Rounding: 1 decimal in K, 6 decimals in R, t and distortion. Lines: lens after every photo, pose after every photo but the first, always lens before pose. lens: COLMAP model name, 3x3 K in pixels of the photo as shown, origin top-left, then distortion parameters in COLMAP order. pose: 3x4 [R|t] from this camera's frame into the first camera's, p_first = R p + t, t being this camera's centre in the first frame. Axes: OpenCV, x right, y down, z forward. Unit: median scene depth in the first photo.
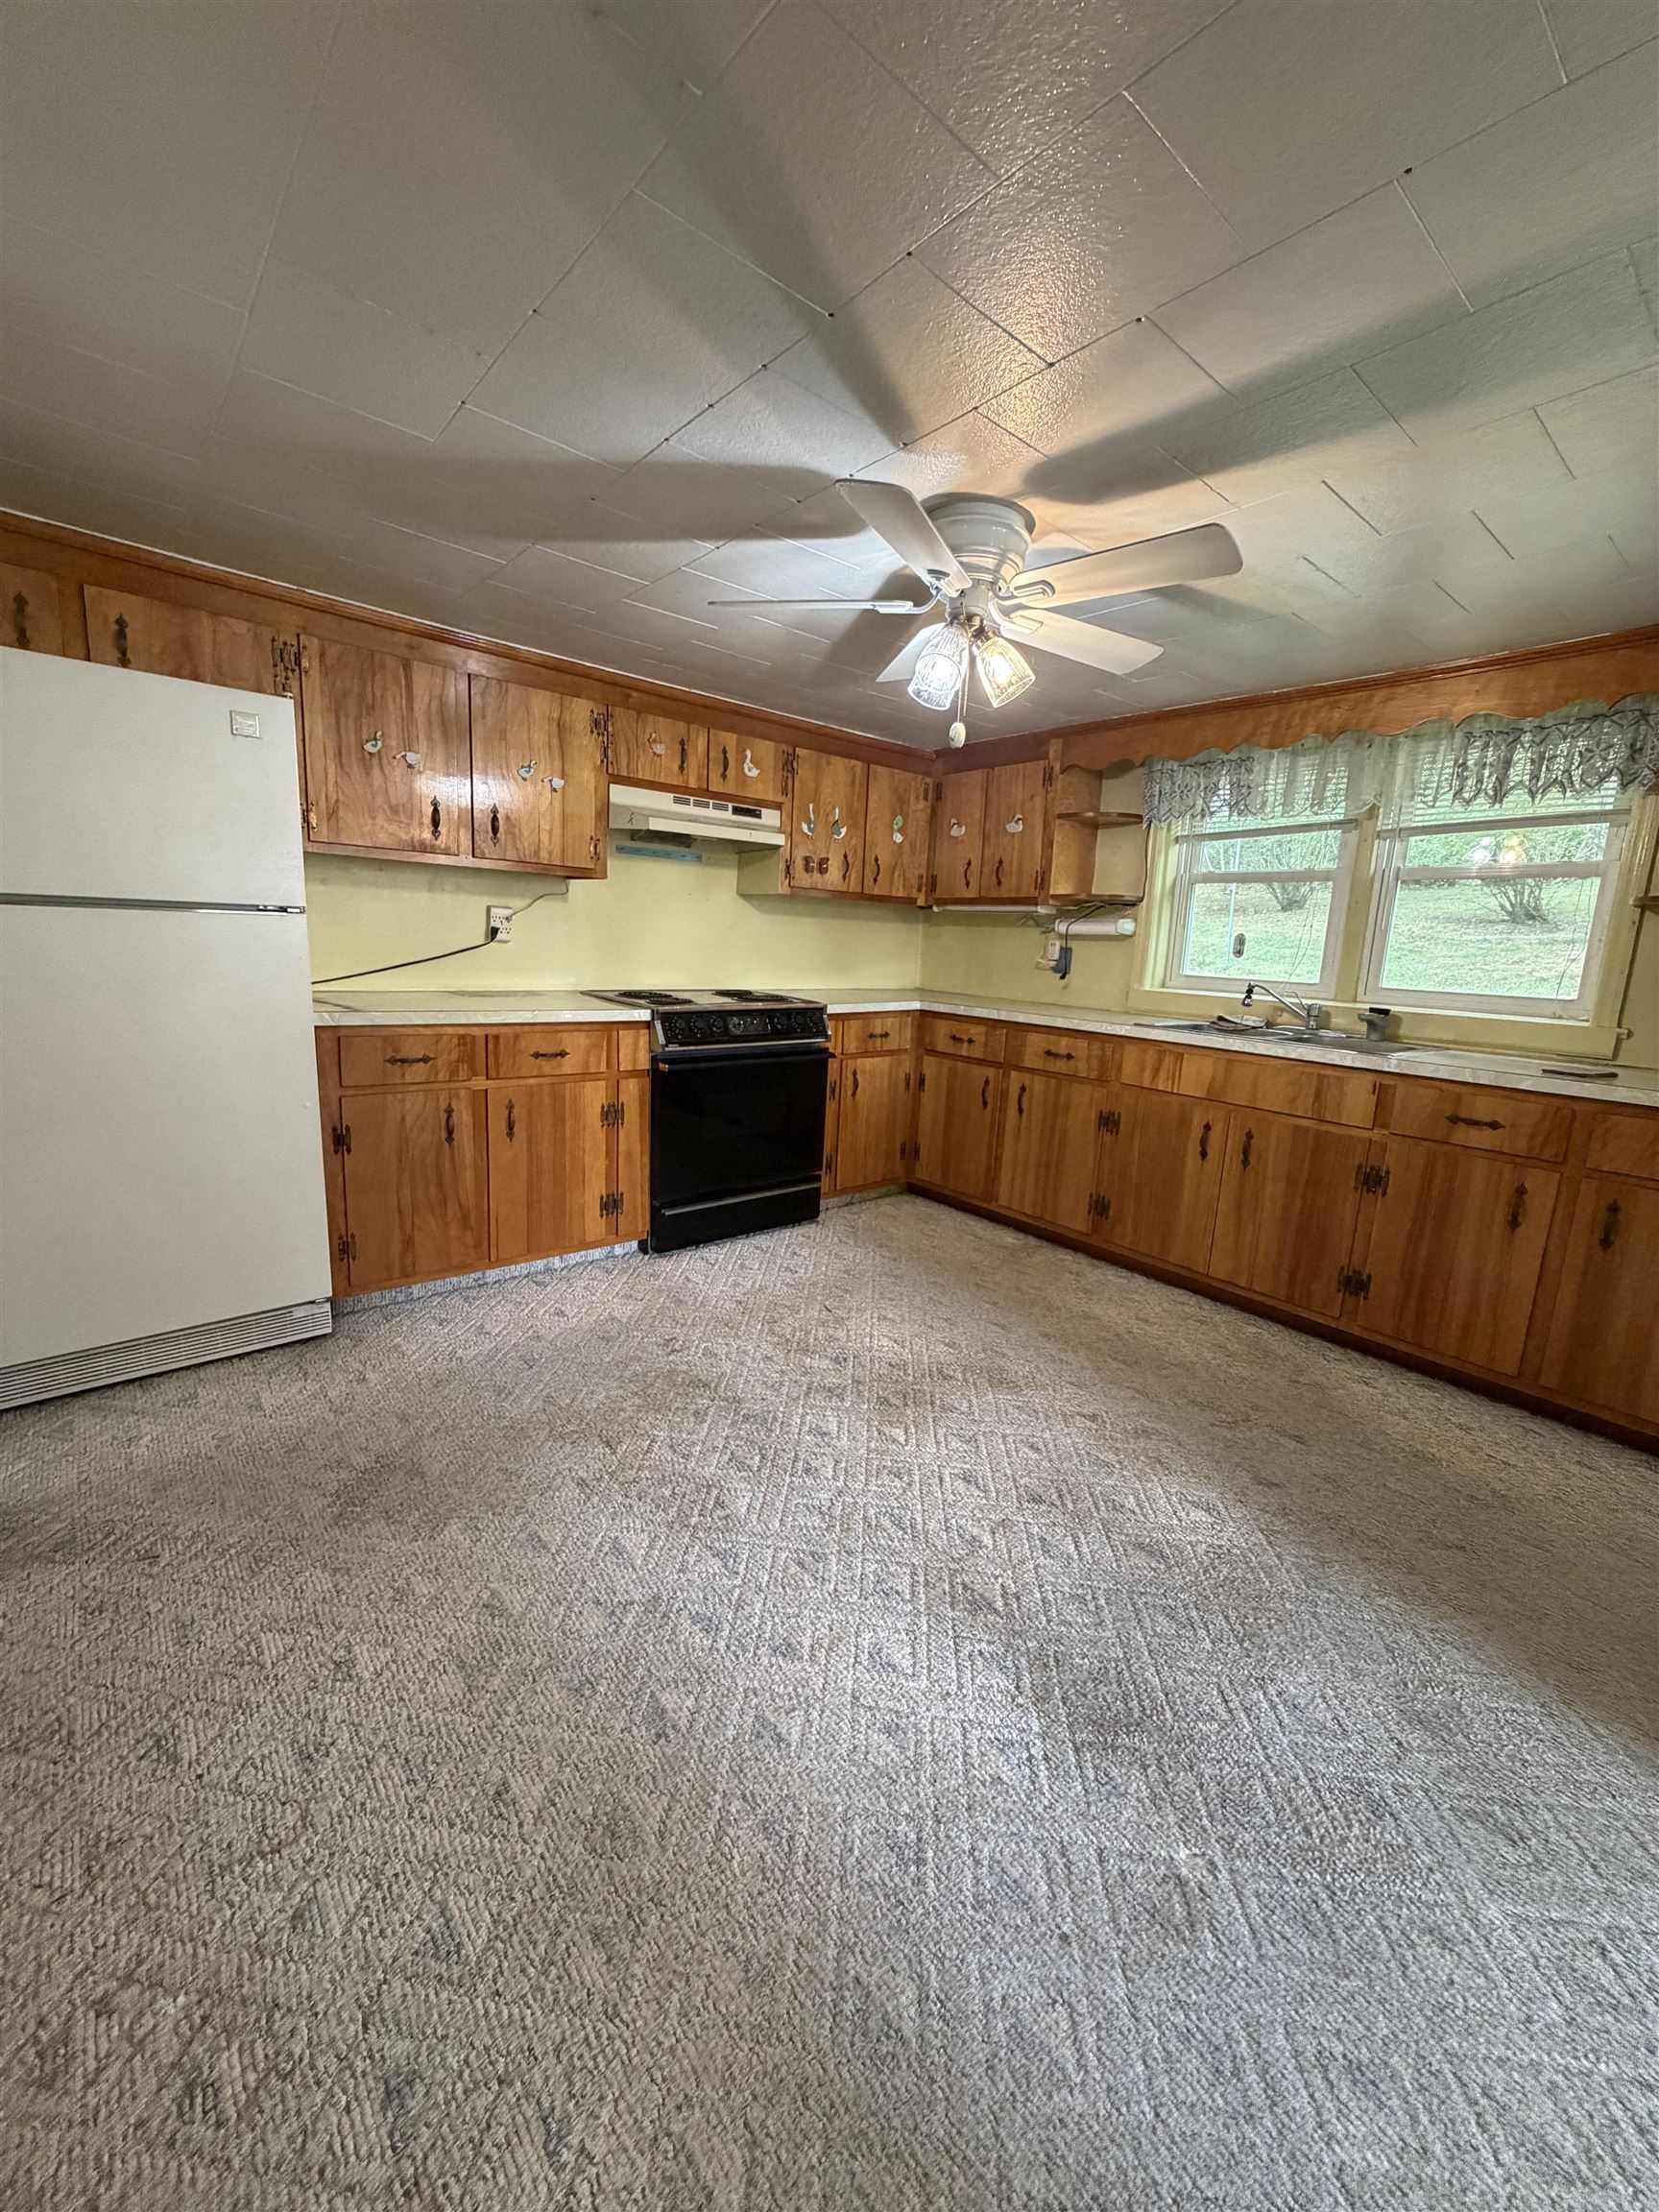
lens RADIAL K [[880.3, 0, 831.2], [0, 880.3, 1098.3], [0, 0, 1]] dist [0.001885, 0.000074]
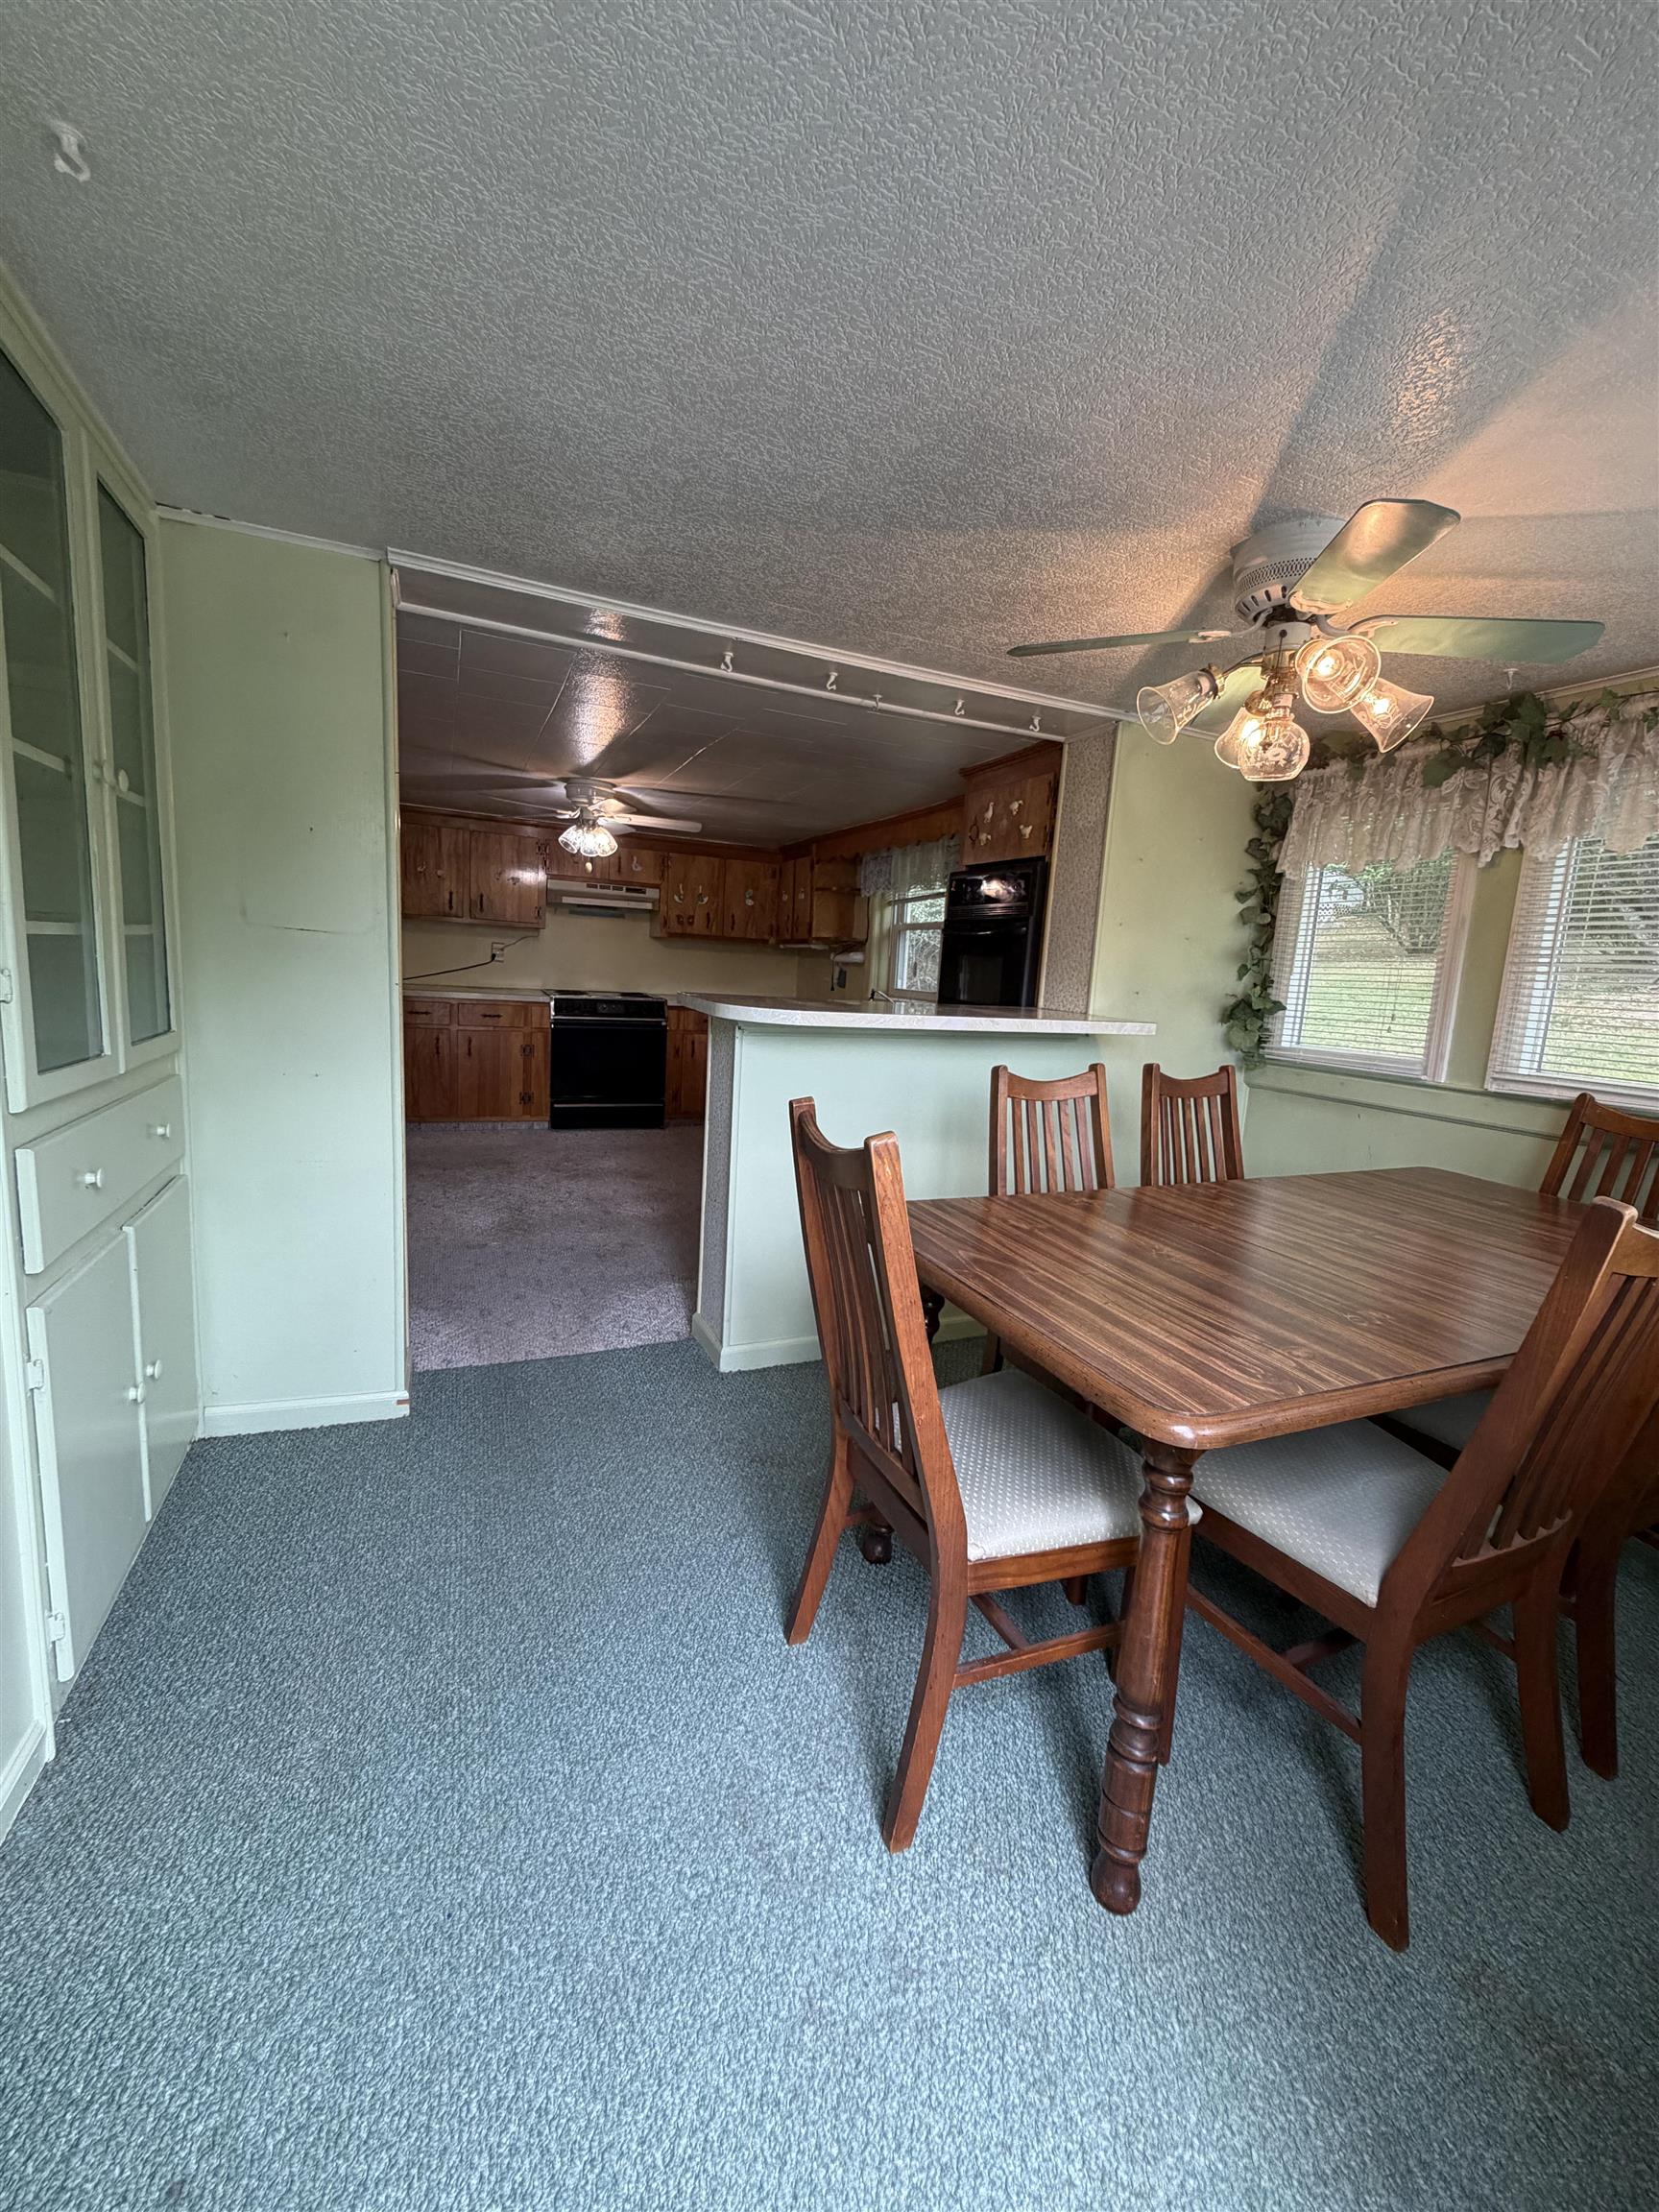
lens RADIAL K [[880.3, 0, 827.4], [0, 880.3, 1102.9], [0, 0, 1]] dist [0.001885, 0.000074]
pose [[0.956959, 0.054777, -0.285008, 0.771020], [-0.066907, 0.997214, -0.032993, 0.125959], [0.282407, 0.050642, 0.957957, -0.537661]]
